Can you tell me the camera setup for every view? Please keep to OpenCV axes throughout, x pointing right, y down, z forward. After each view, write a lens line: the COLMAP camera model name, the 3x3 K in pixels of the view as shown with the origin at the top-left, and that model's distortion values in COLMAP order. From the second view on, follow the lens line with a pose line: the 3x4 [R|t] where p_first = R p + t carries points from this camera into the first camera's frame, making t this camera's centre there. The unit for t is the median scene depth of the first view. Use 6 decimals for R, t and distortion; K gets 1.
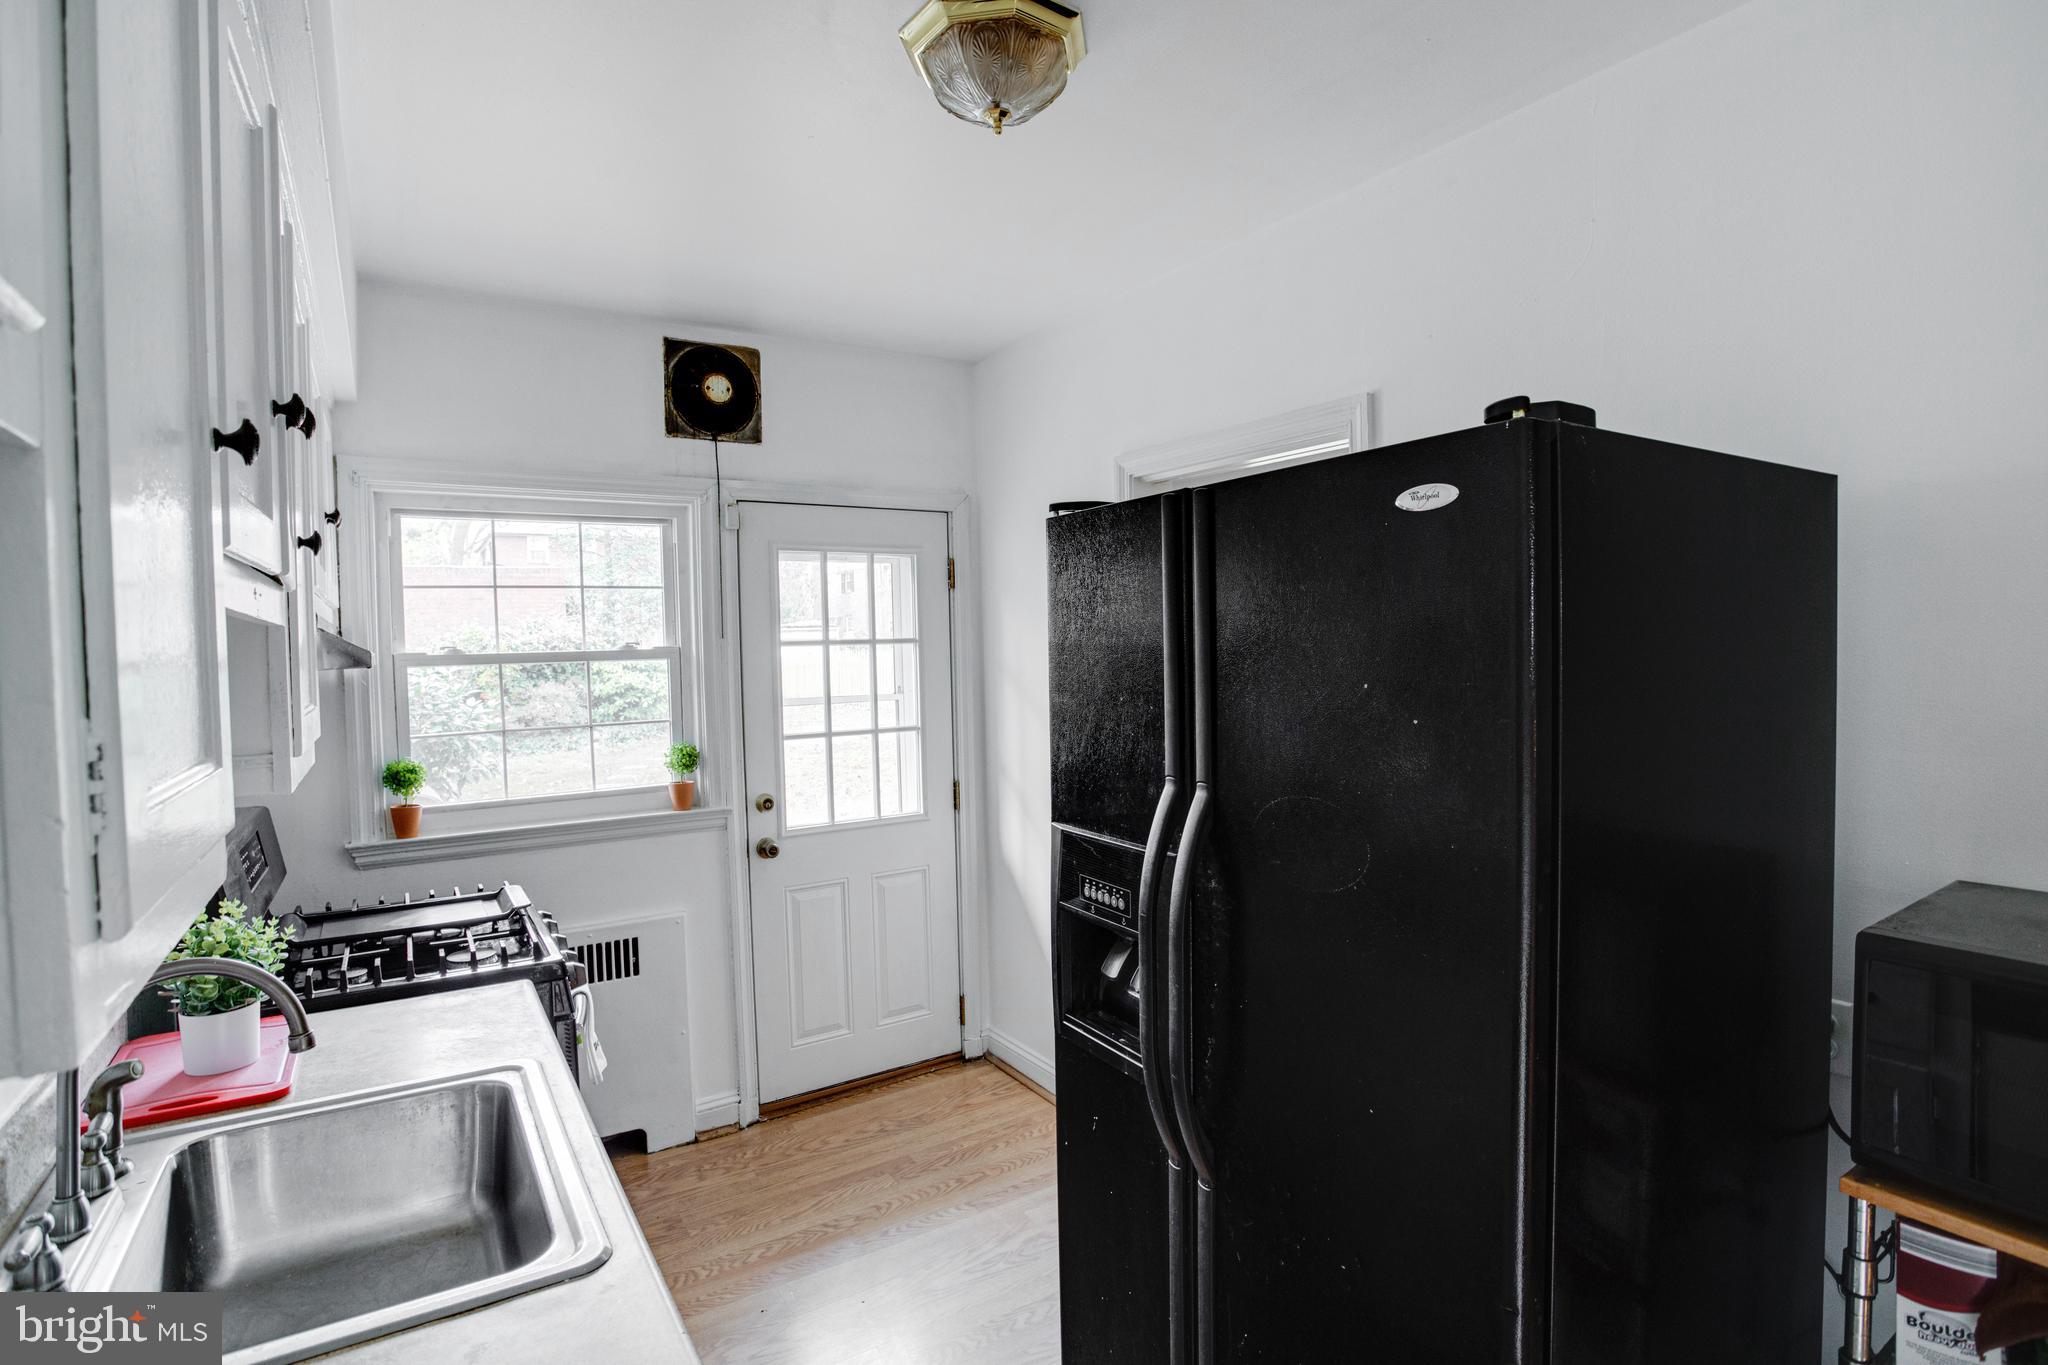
lens RADIAL K [[1001.5, 0, 1025.6], [0, 1001.5, 678.4], [0, 0, 1]] dist [-0.069133, 0.028674]
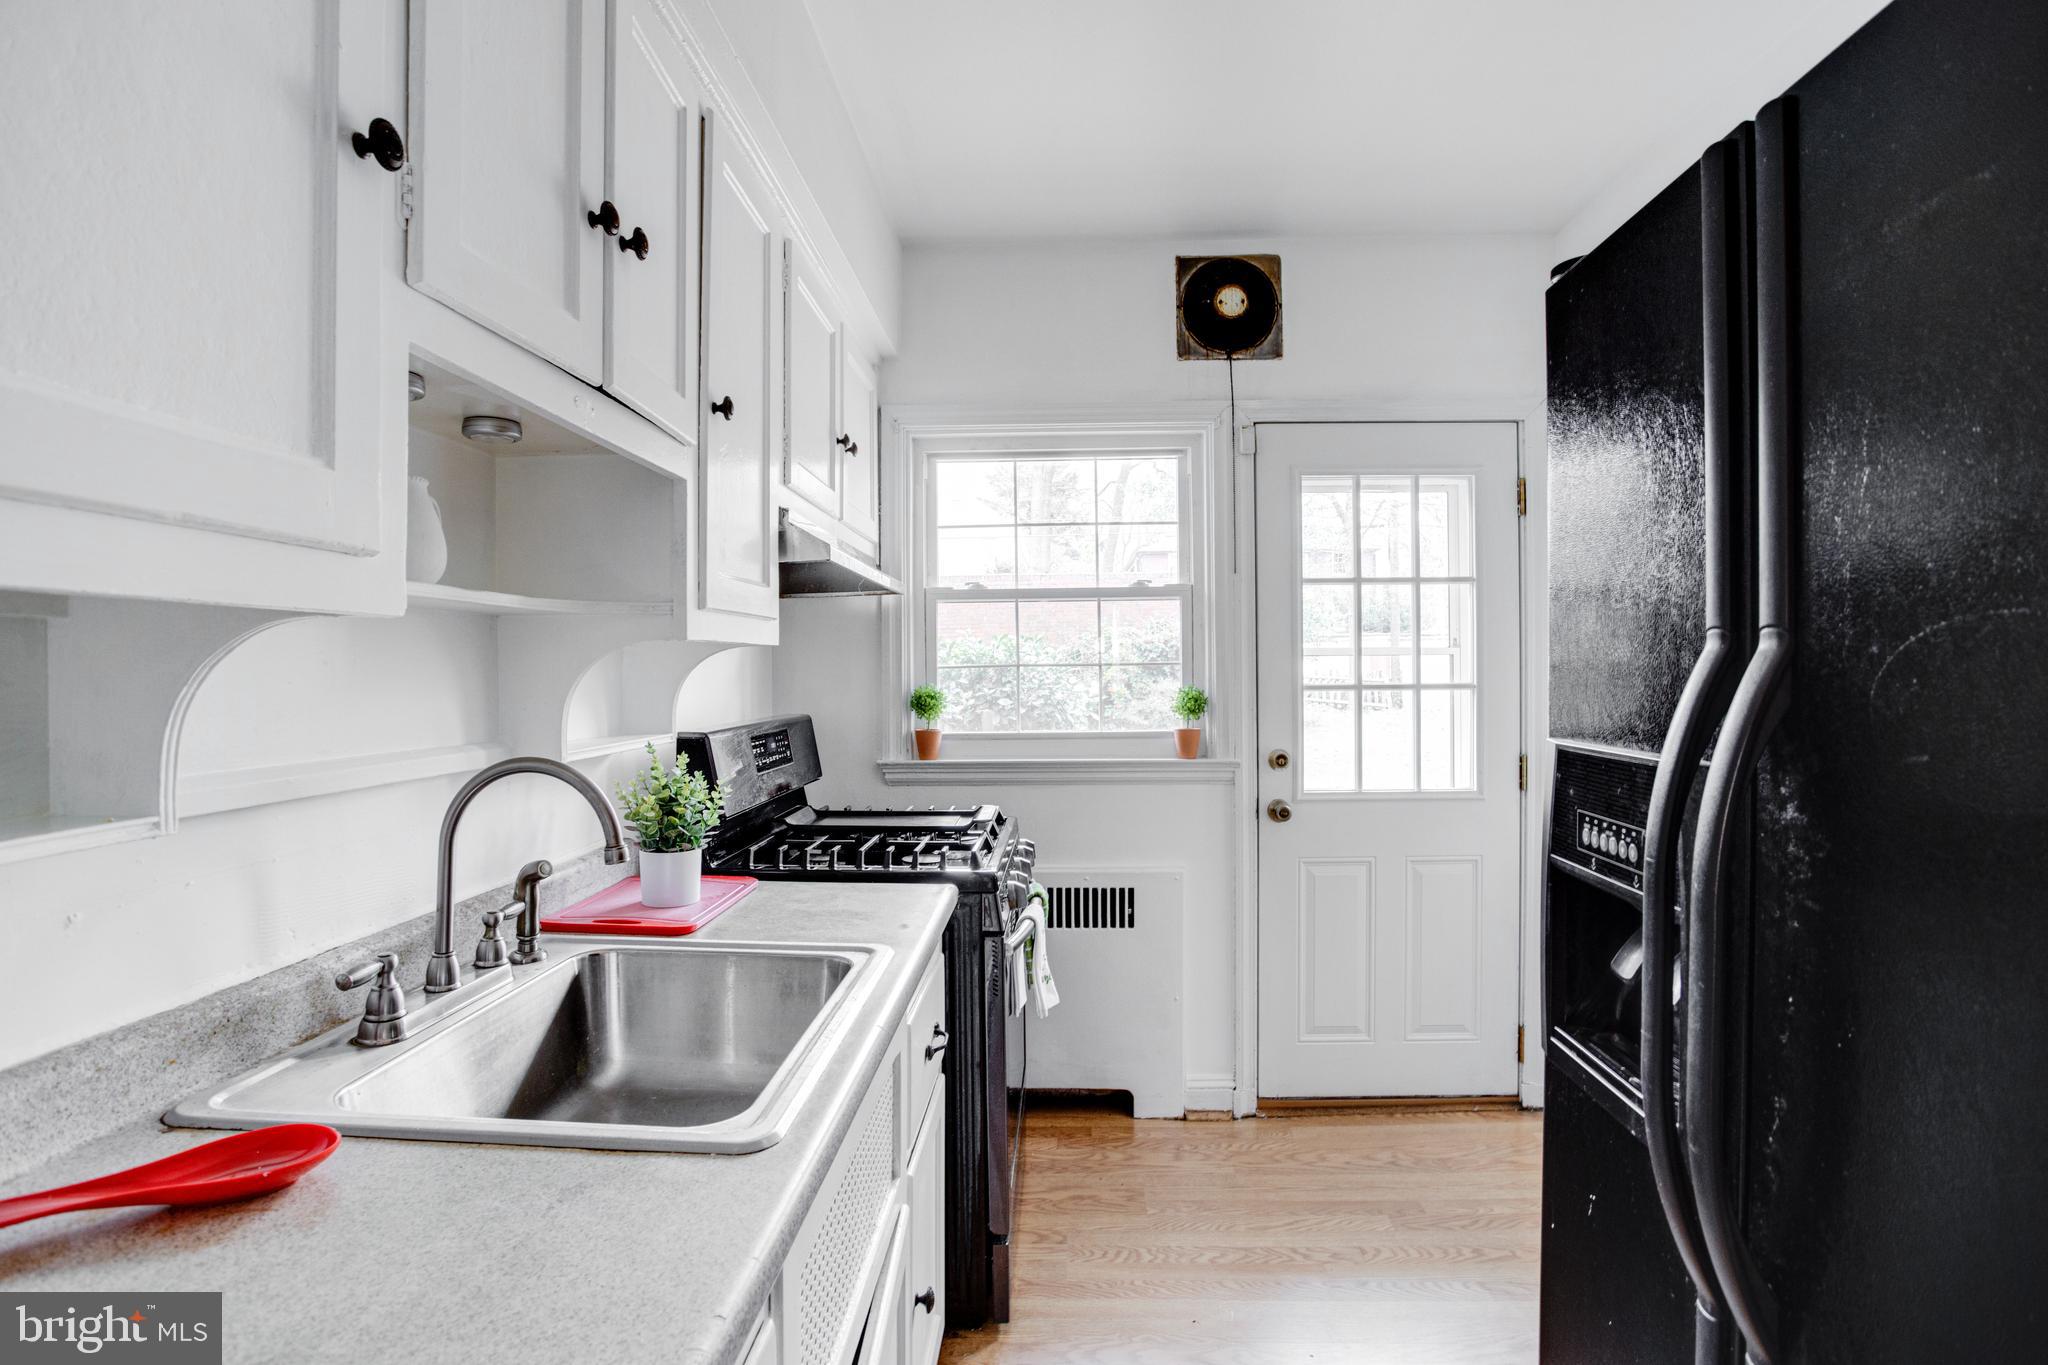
lens RADIAL K [[1001.5, 0, 1025.6], [0, 1001.5, 678.4], [0, 0, 1]] dist [-0.069133, 0.028674]
pose [[0.816366, 0.019303, -0.577212, 0.070447], [-0.028134, 0.999584, -0.006362, 0.068821], [0.576849, 0.021432, 0.816570, 0.149571]]
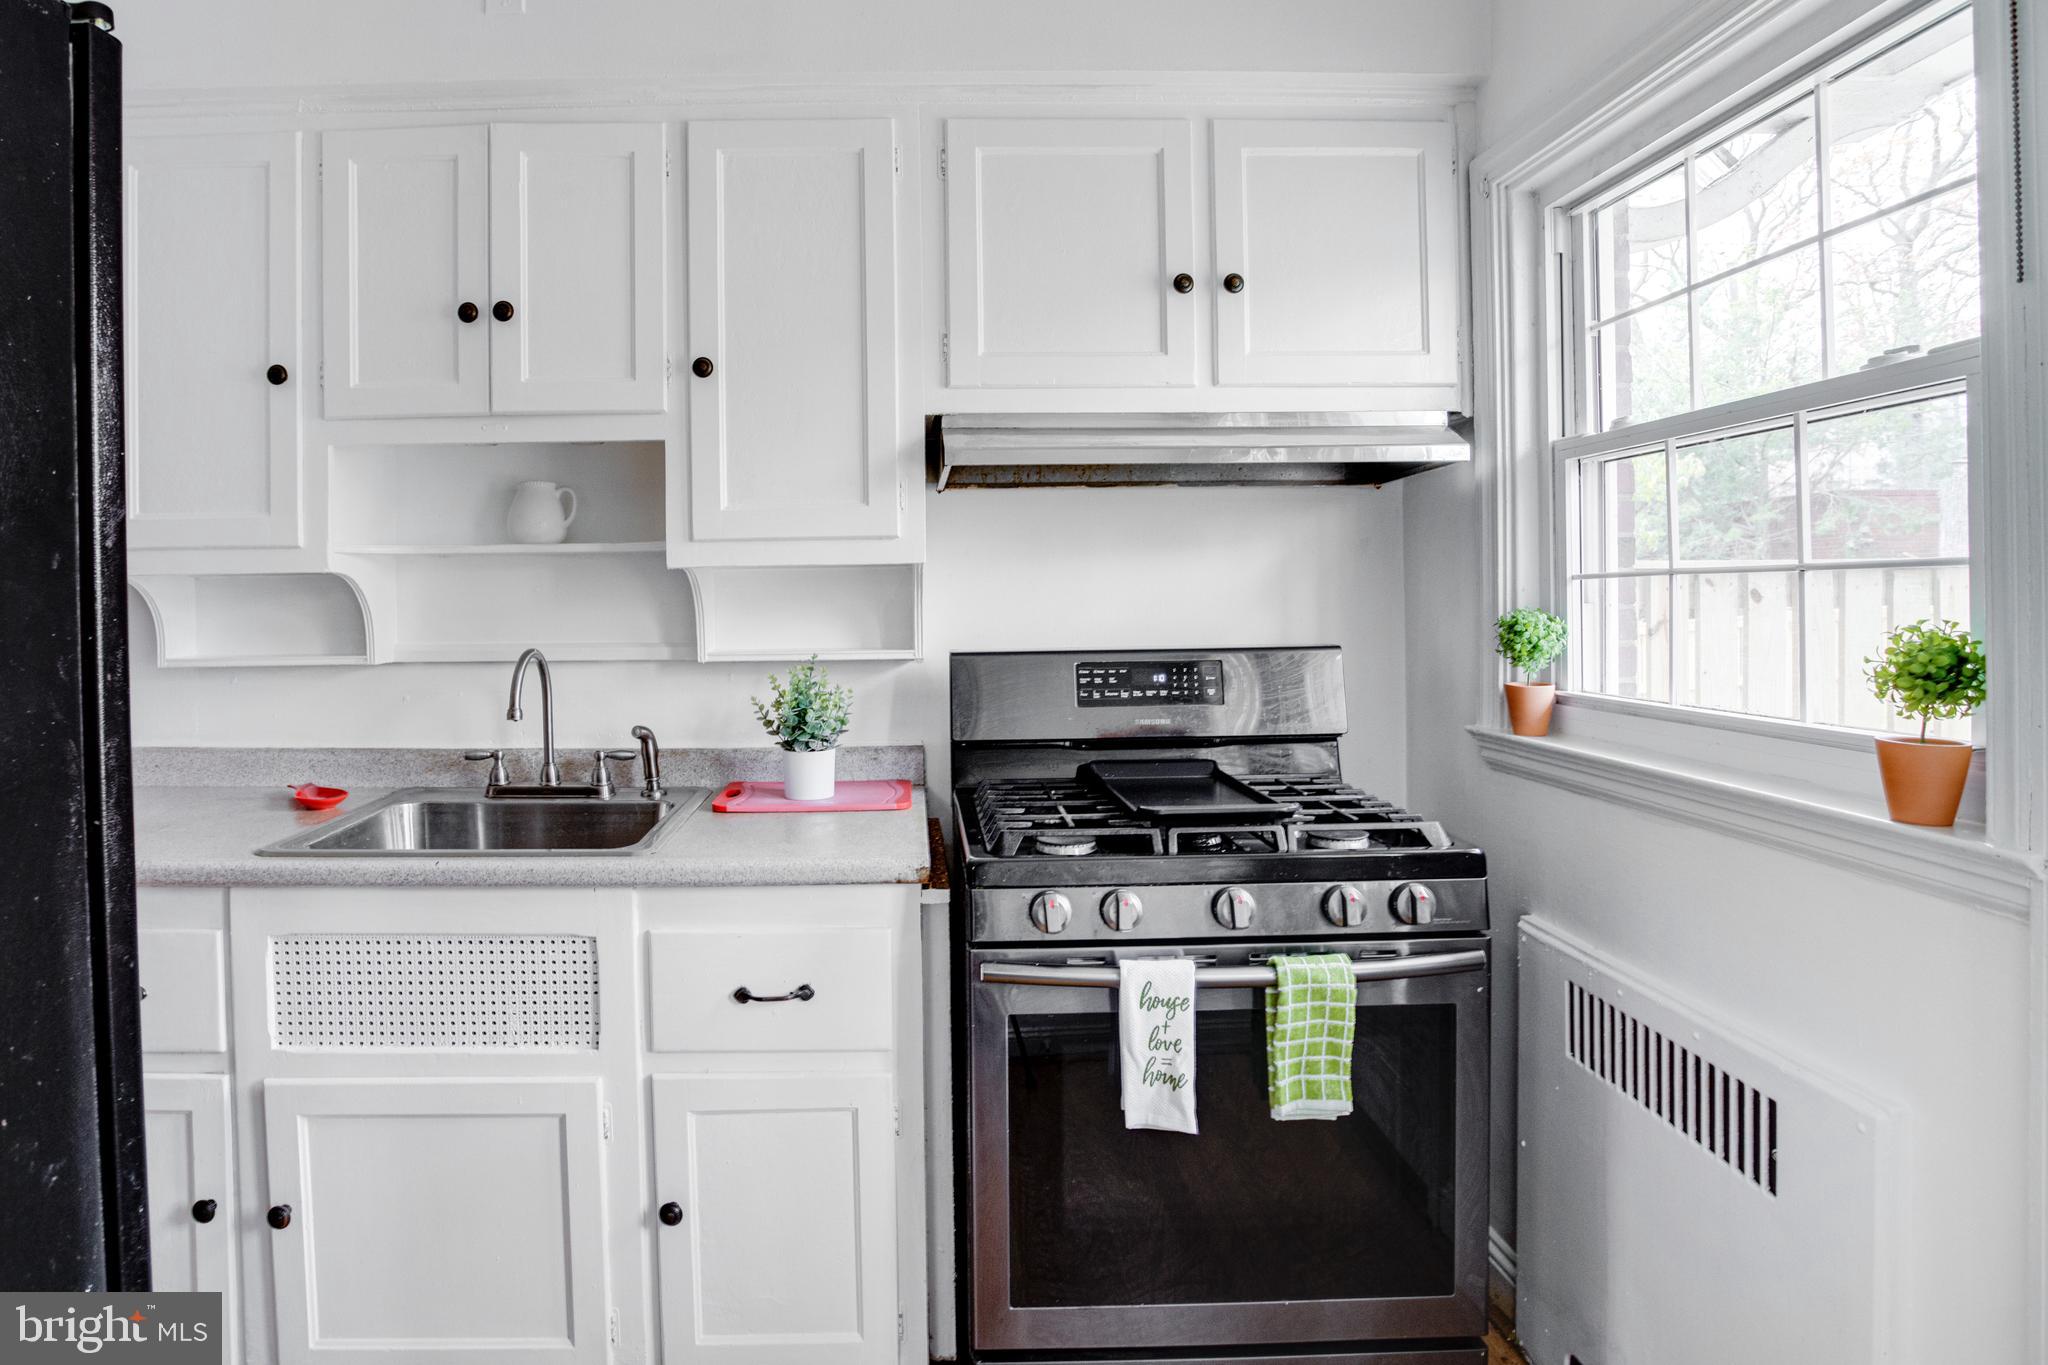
lens RADIAL K [[1136.6, 0, 914.8], [0, 1136.6, 610.1], [0, 0, 1]] dist [-0.084105, 0.047830]
pose [[-0.533638, 0.034876, -0.844993, 0.154179], [-0.004794, 0.999009, 0.044261, 0.046698], [0.845699, 0.027670, -0.532942, 0.920384]]
